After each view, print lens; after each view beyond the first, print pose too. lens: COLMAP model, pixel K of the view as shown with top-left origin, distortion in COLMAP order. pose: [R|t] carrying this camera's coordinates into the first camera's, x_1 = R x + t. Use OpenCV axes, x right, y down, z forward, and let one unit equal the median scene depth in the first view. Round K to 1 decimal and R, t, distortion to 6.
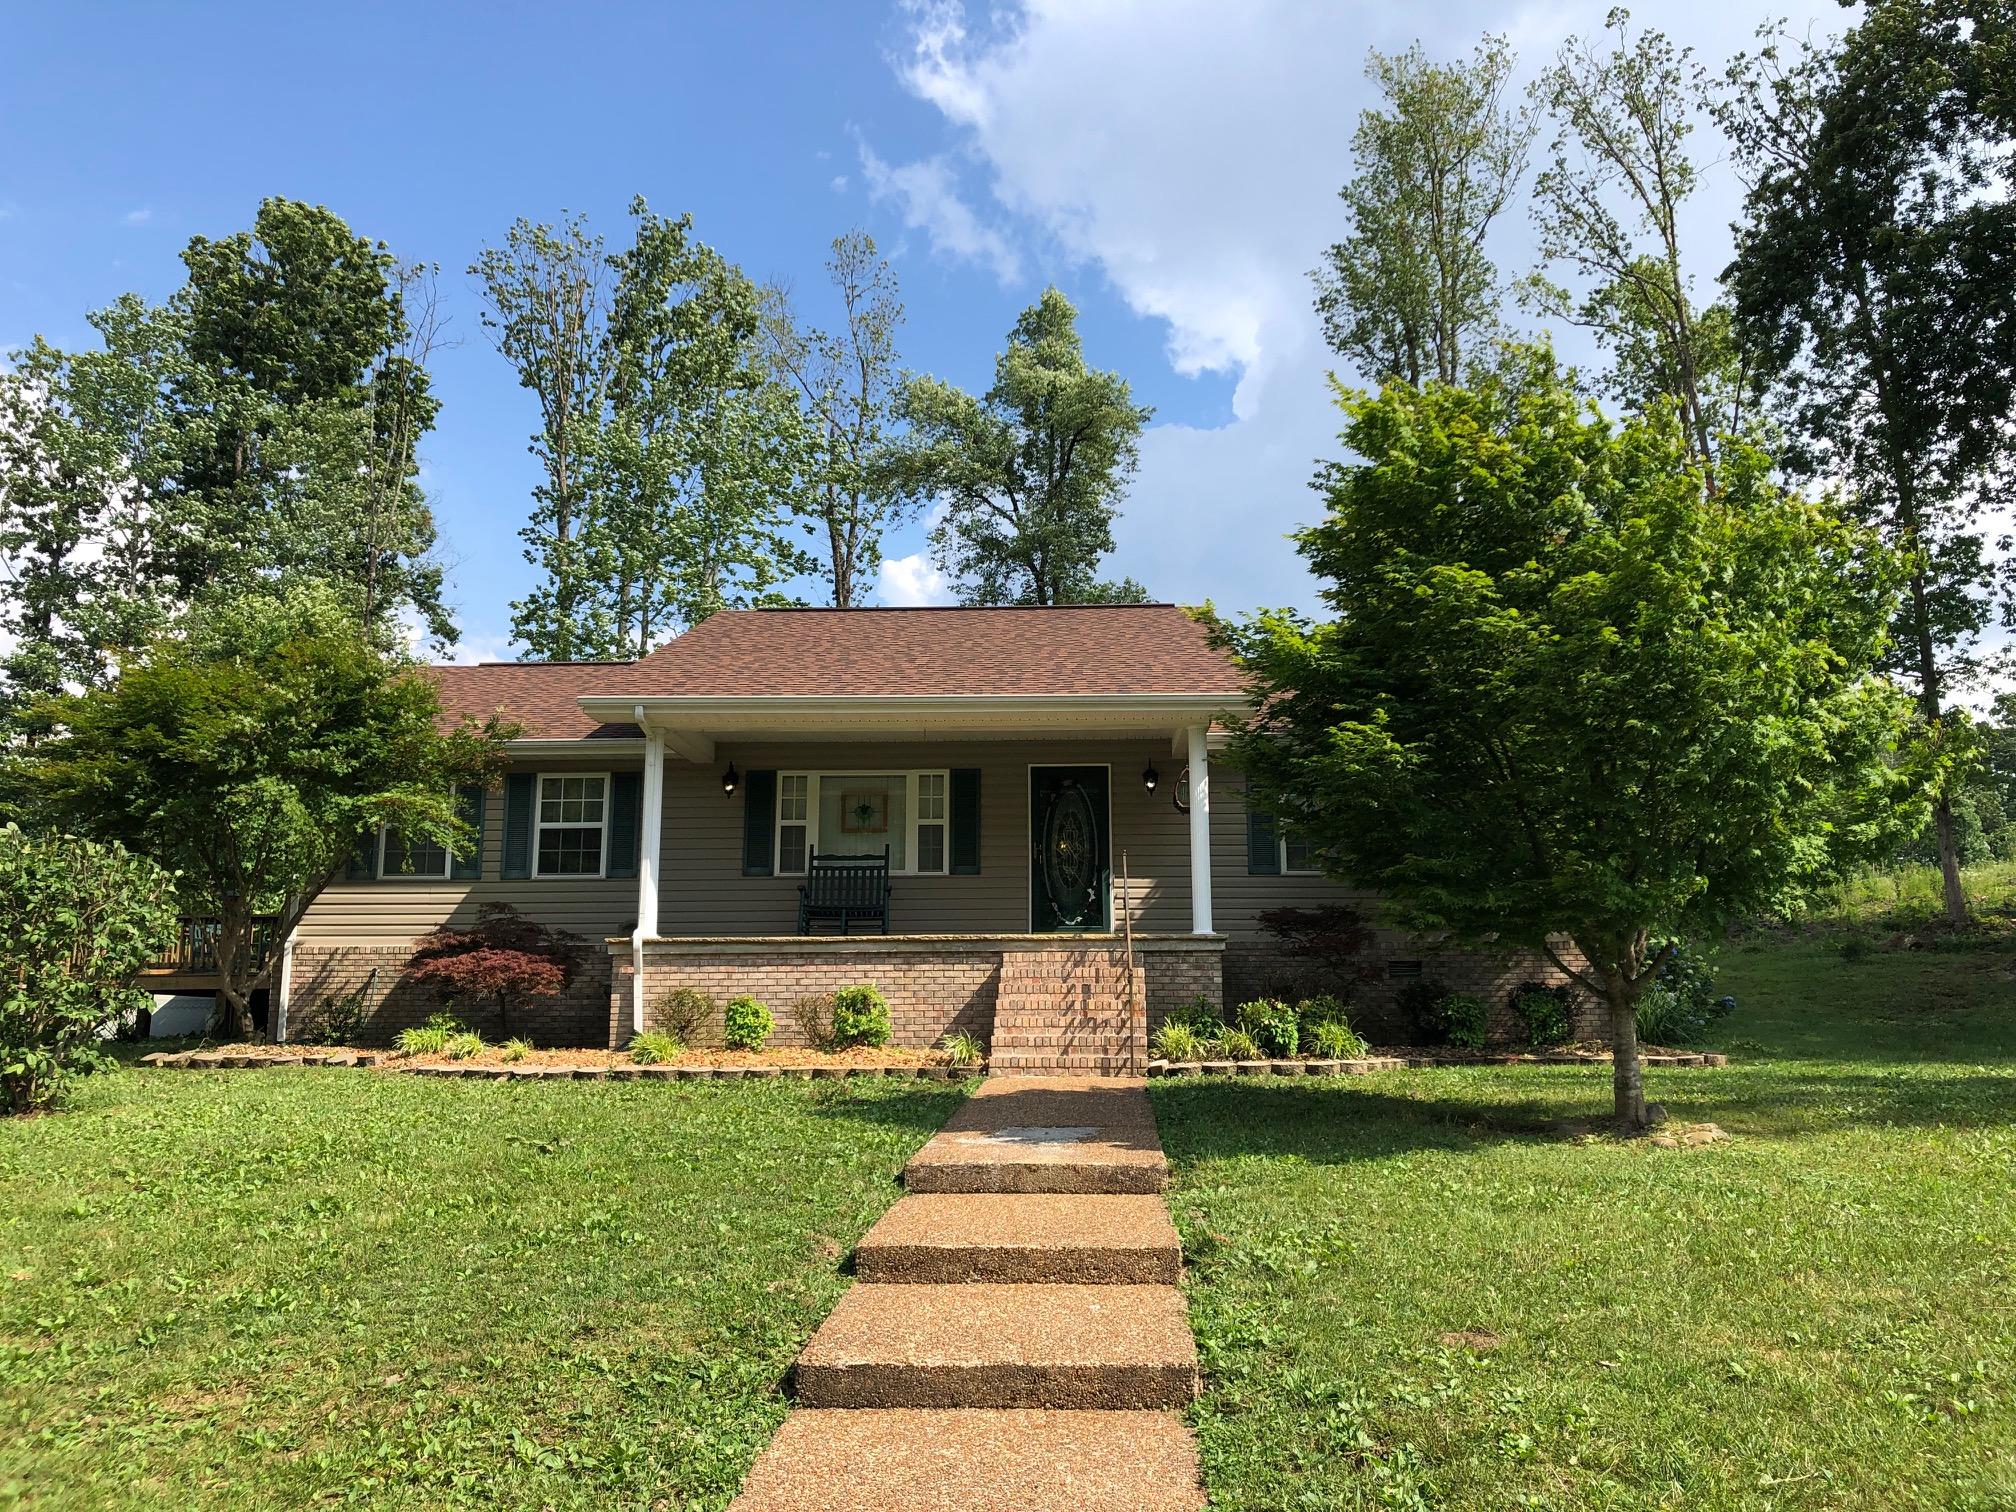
lens RADIAL K [[1650.0, 0, 1008.0], [0, 1650.0, 742.0], [0, 0, 1]] dist [0.031466, -0.041234]
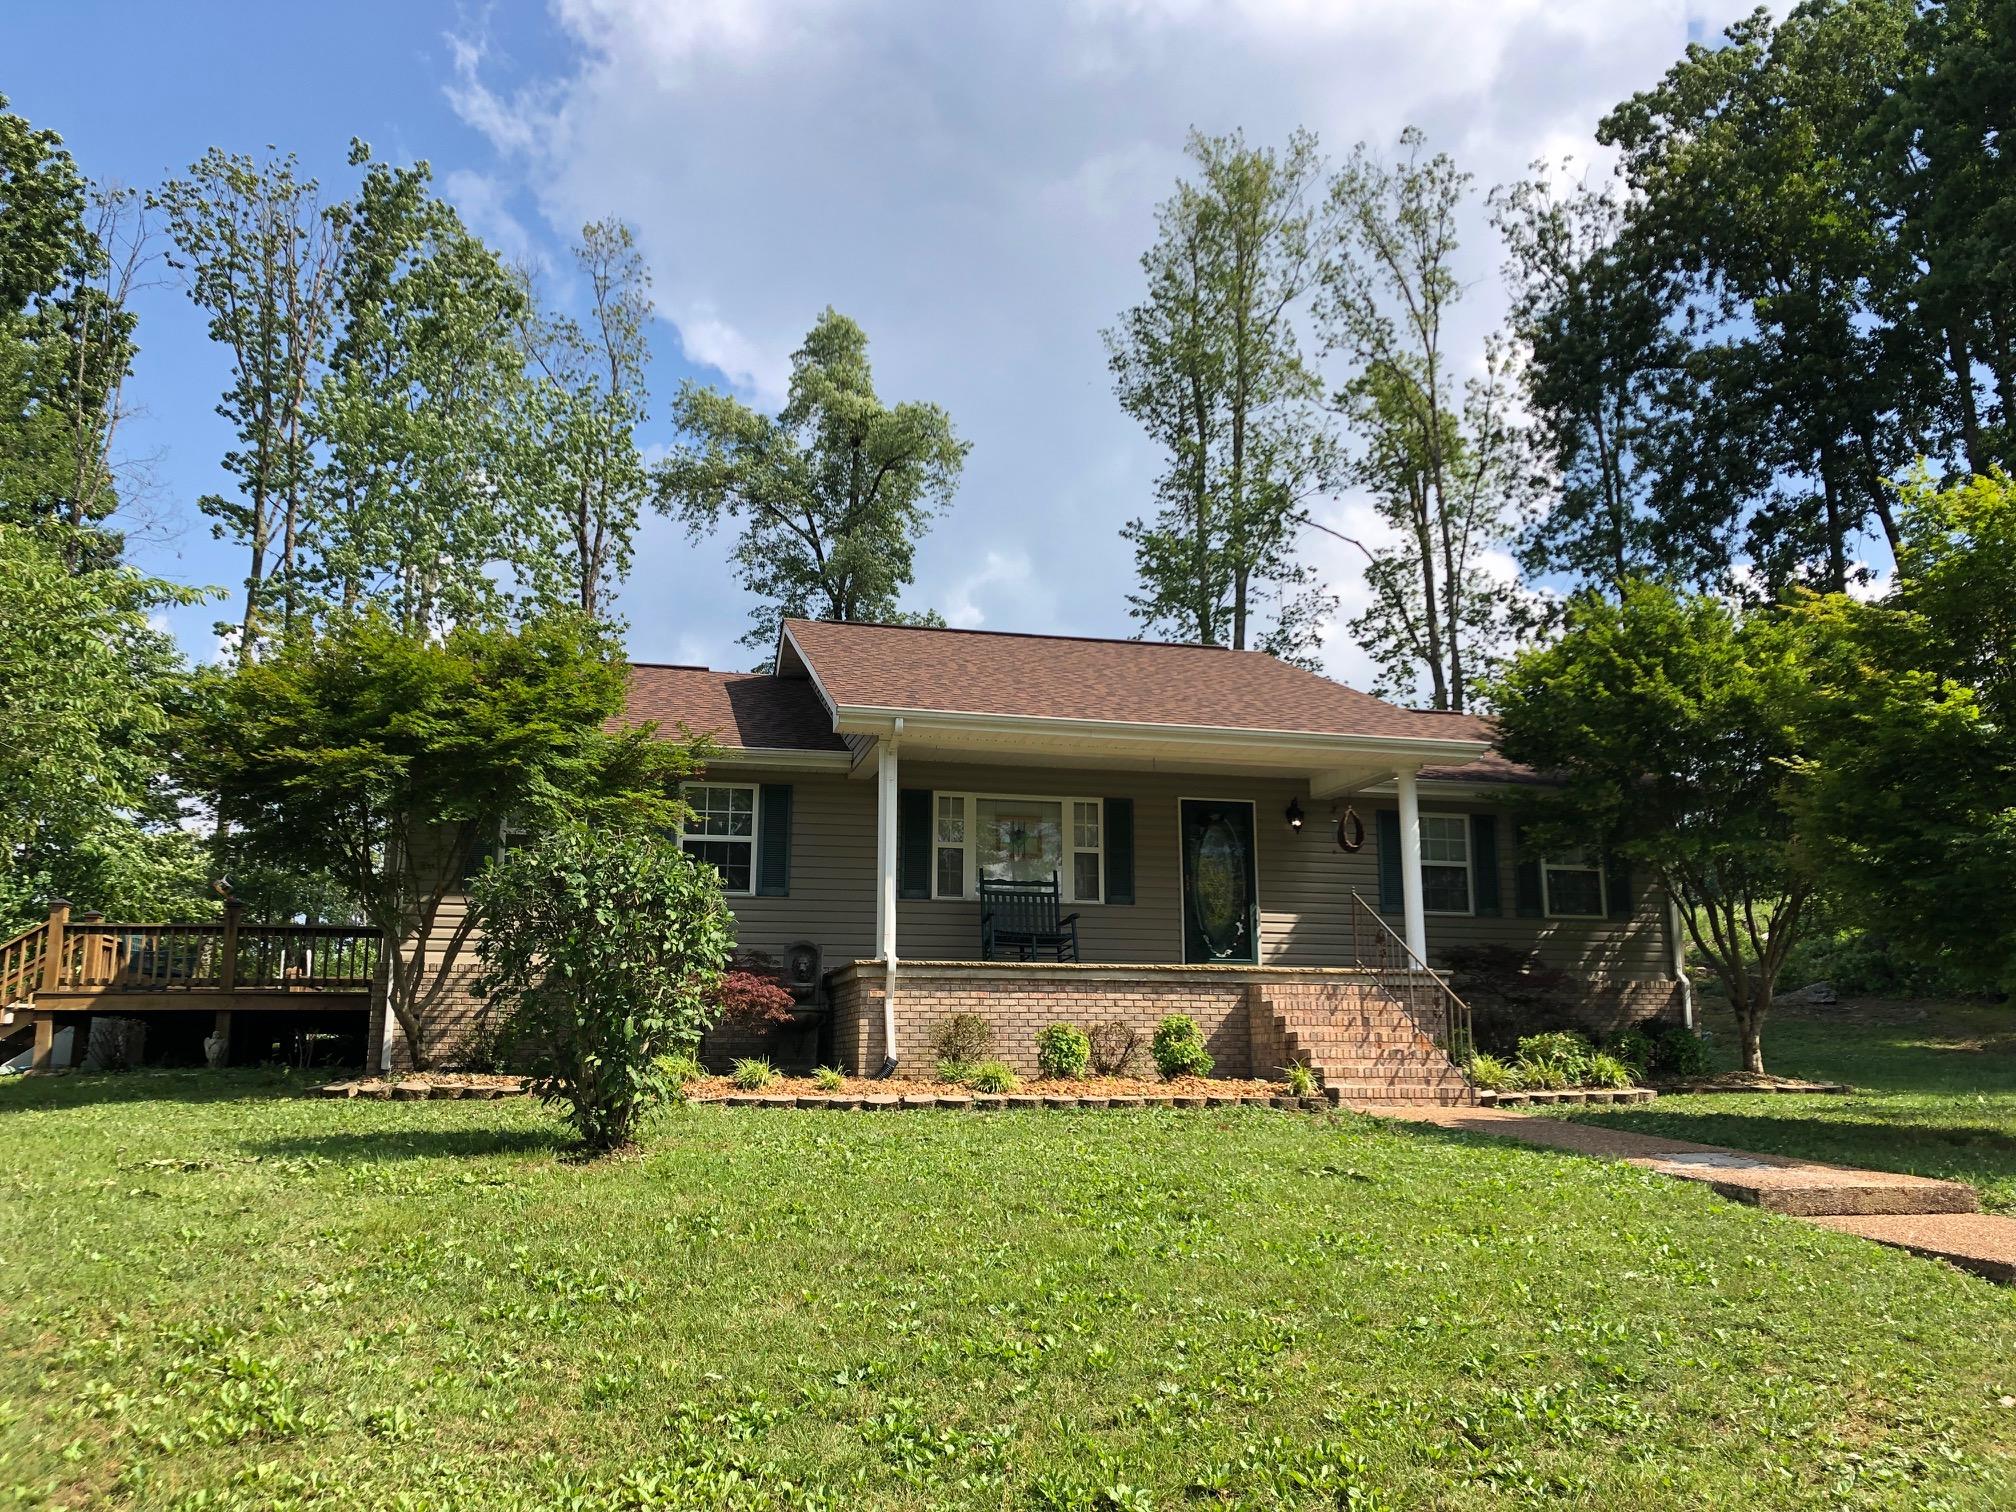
lens RADIAL K [[1650.0, 0, 1007.1], [0, 1650.0, 771.3], [0, 0, 1]] dist [0.031466, -0.041234]
pose [[0.959393, 0.054343, 0.276790, -0.168963], [-0.053607, 0.998510, -0.010230, 0.006303], [-0.276934, -0.005023, 0.960876, 0.027850]]
